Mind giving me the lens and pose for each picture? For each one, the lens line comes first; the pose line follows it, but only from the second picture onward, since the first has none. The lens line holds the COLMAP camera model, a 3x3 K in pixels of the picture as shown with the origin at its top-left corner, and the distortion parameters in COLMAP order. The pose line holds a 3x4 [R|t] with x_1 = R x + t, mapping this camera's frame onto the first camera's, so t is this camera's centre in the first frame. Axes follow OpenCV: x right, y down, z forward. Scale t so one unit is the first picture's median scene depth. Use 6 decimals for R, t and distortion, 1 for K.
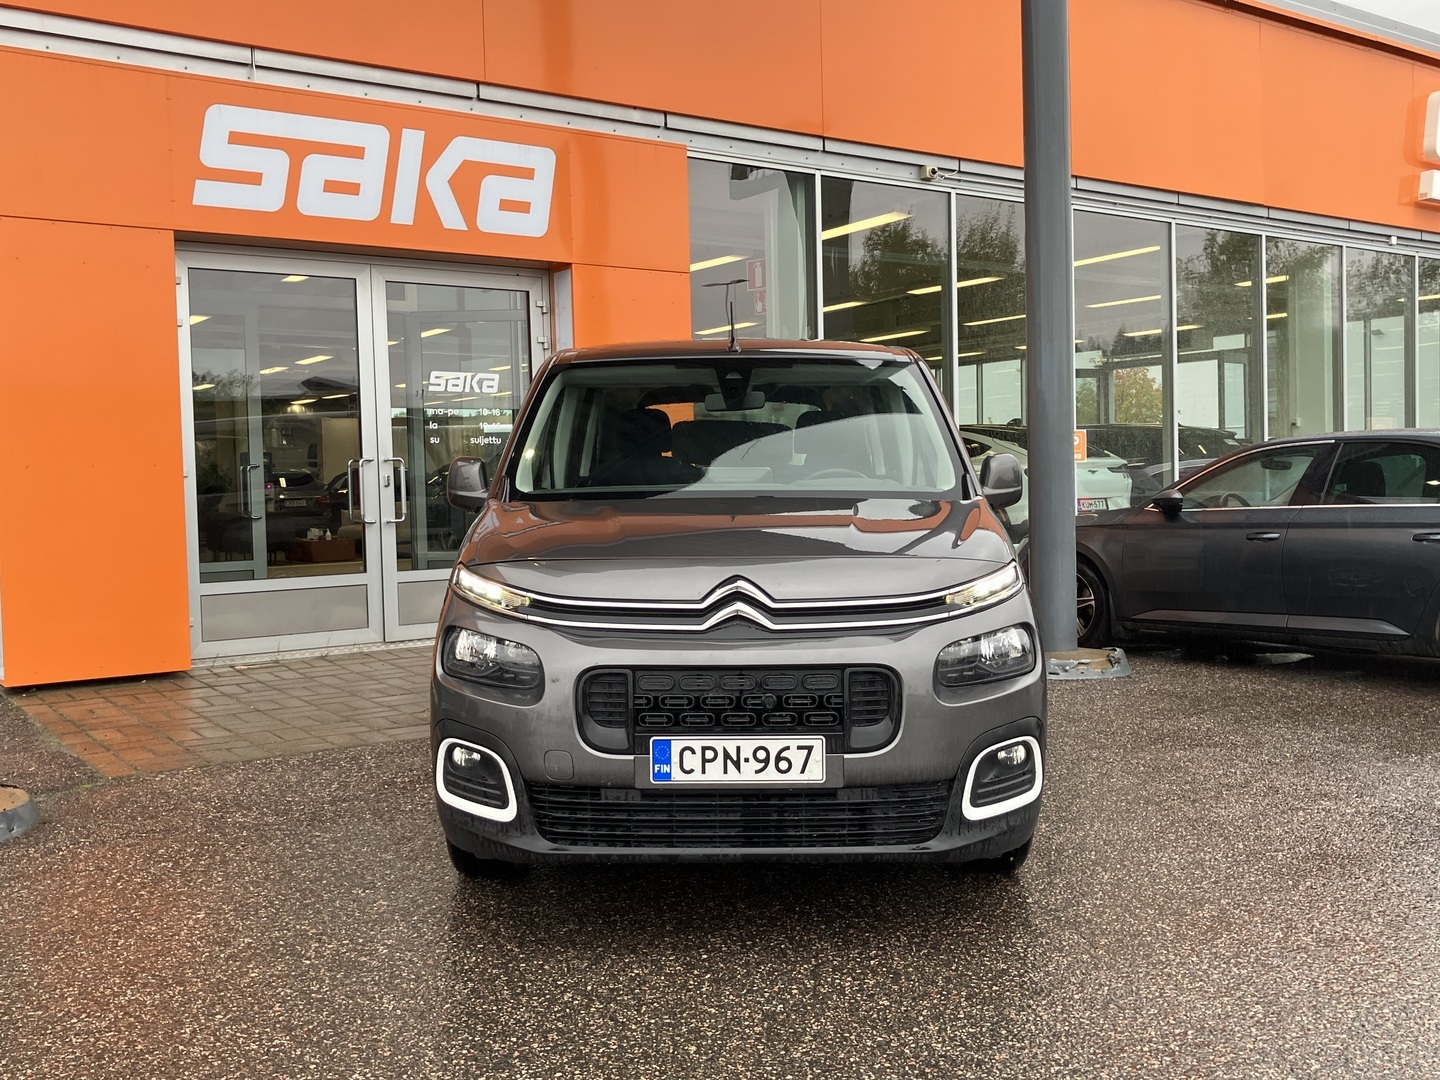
lens RADIAL K [[1400.6, 0, 720.0], [0, 1400.6, 540.0], [0, 0, 1]] dist [0.007867, -0.008676]
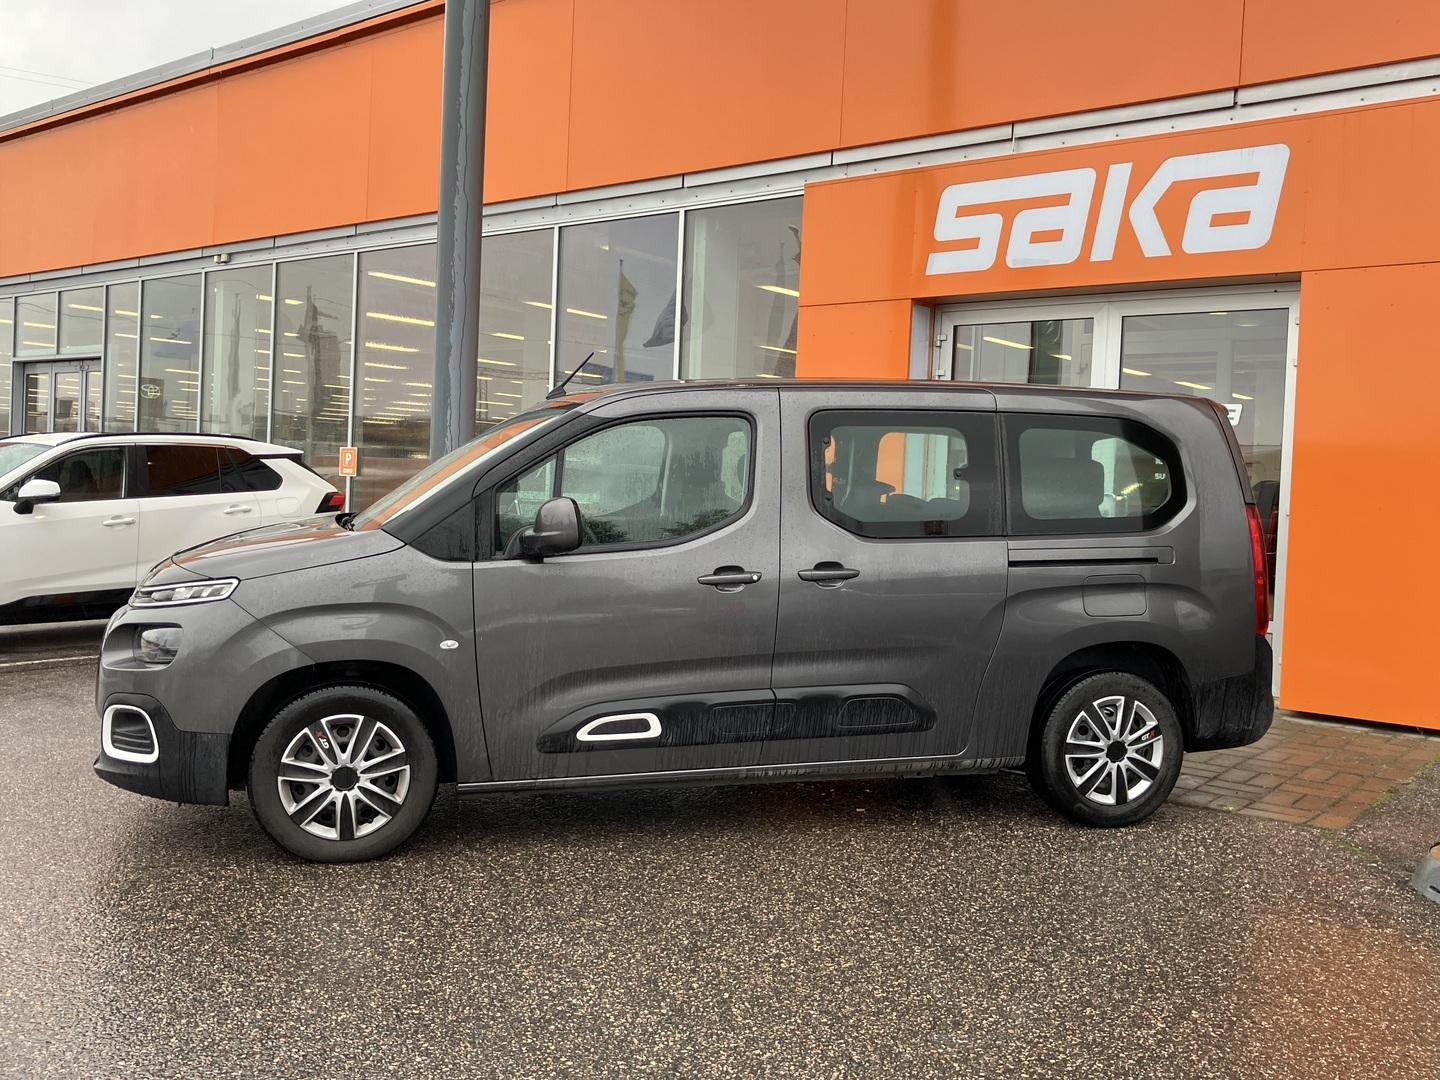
lens RADIAL K [[1328.3, 0, 716.0], [0, 1328.3, 523.5], [0, 0, 1]] dist [0.093501, -0.284312]
pose [[0.255009, 0.059488, -0.965107, 0.673757], [-0.091668, 0.995098, 0.037116, -0.050845], [0.962584, 0.079004, 0.259212, 0.527394]]
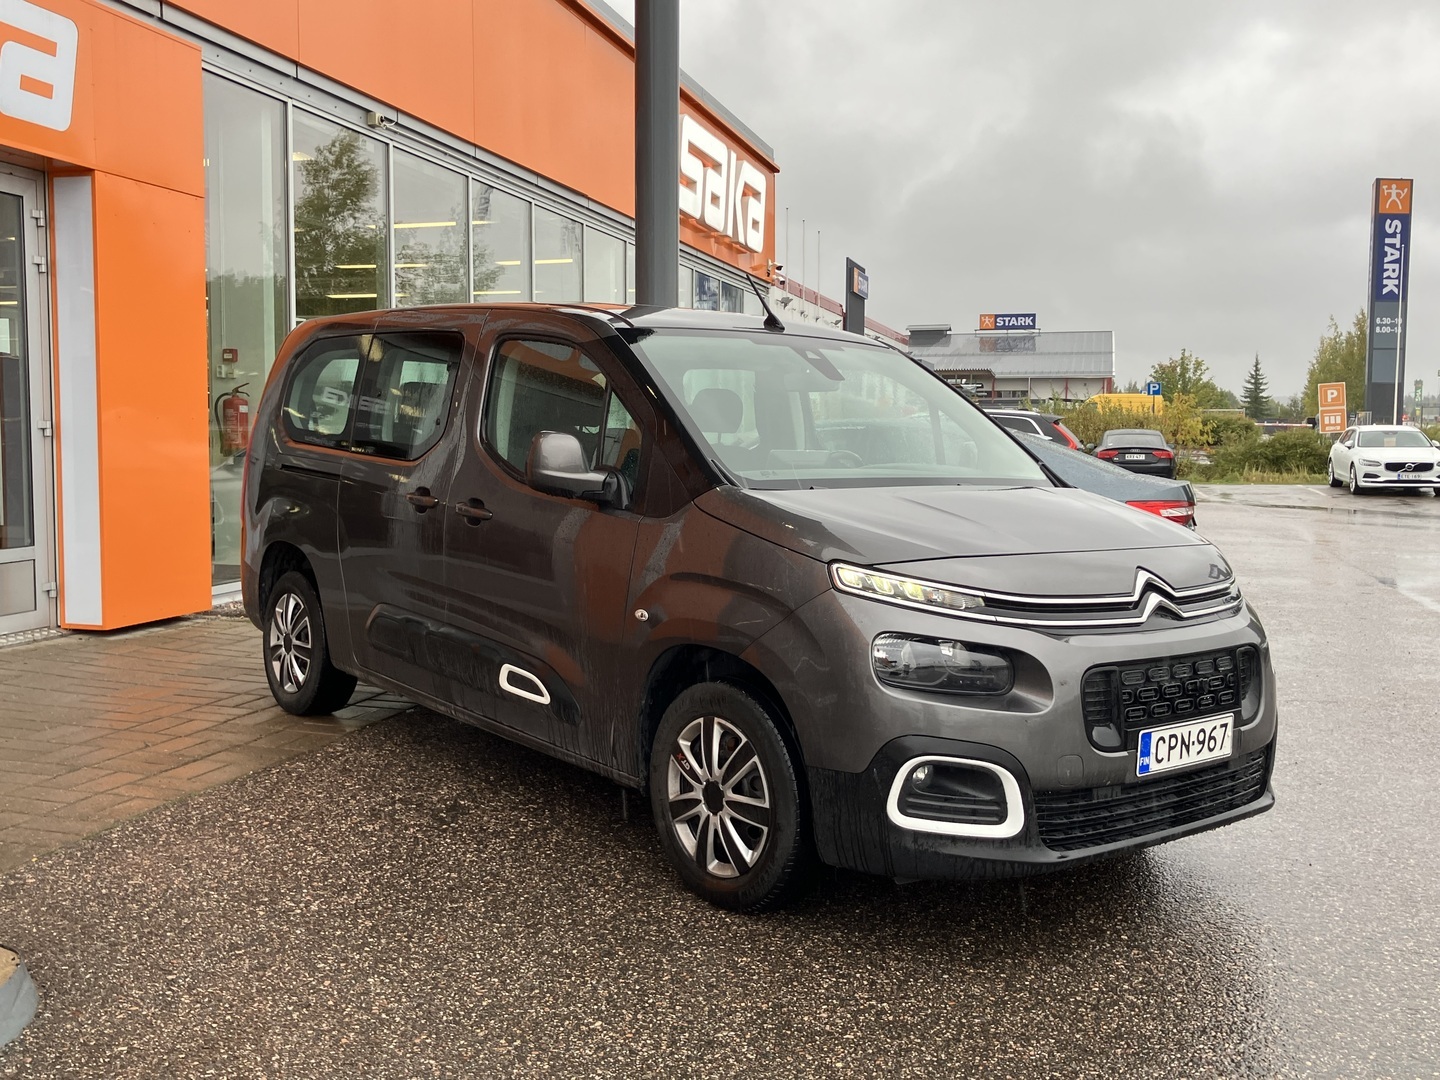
lens RADIAL K [[1382.8, 0, 720.0], [0, 1382.8, 540.0], [0, 0, 1]] dist [0.000134, 0.011366]
pose [[0.772345, -0.020977, 0.634856, -0.383636], [-0.000004, 0.999454, 0.033029, -0.013209], [-0.635203, -0.025513, 0.771924, 0.175496]]
